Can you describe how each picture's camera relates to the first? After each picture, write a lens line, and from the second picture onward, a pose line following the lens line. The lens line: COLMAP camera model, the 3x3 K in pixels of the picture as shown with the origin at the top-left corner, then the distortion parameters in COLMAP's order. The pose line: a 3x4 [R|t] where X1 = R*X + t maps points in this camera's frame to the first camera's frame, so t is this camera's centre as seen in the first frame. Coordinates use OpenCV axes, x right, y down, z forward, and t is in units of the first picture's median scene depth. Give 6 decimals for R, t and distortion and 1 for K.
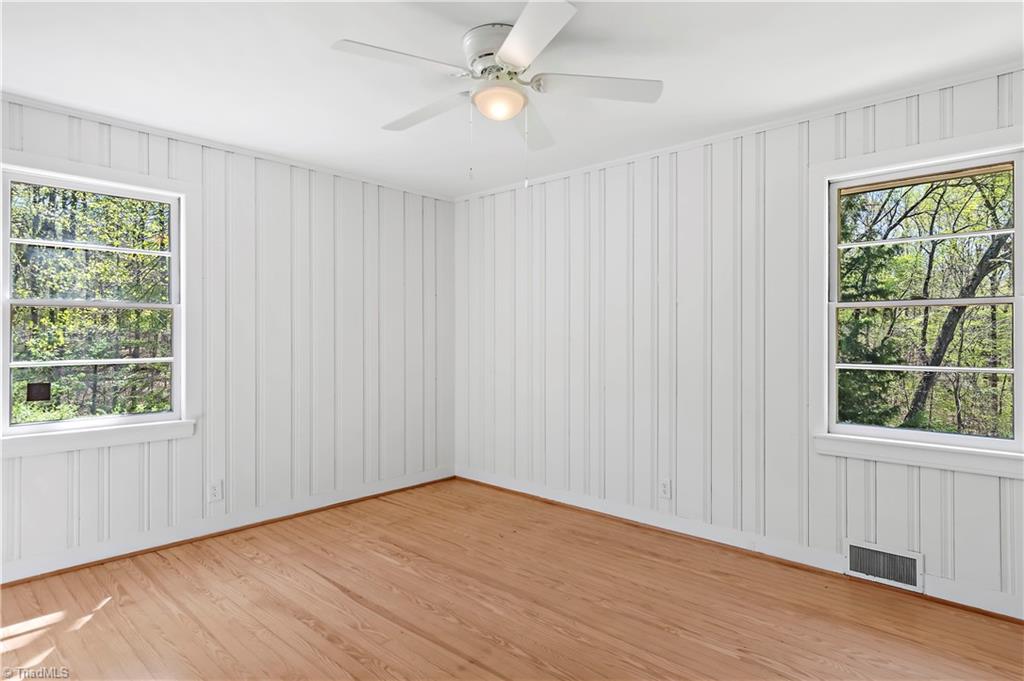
lens RADIAL K [[587.3, 0, 519.6], [0, 587.3, 335.9], [0, 0, 1]] dist [-0.017037, 0.000765]
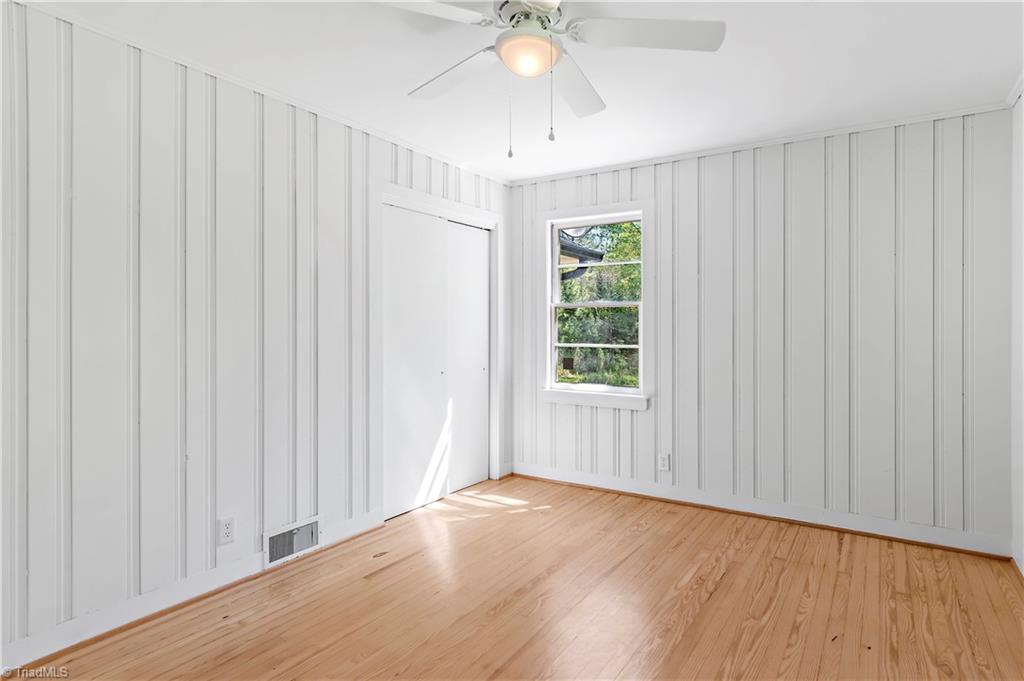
lens RADIAL K [[540.5, 0, 515.7], [0, 540.5, 334.8], [0, 0, 1]] dist [0.007196, 0.000167]
pose [[0.179899, 0.019411, -0.983493, 0.489474], [-0.003724, 0.999812, 0.019052, -0.004653], [0.983678, 0.000235, 0.179938, 0.542869]]
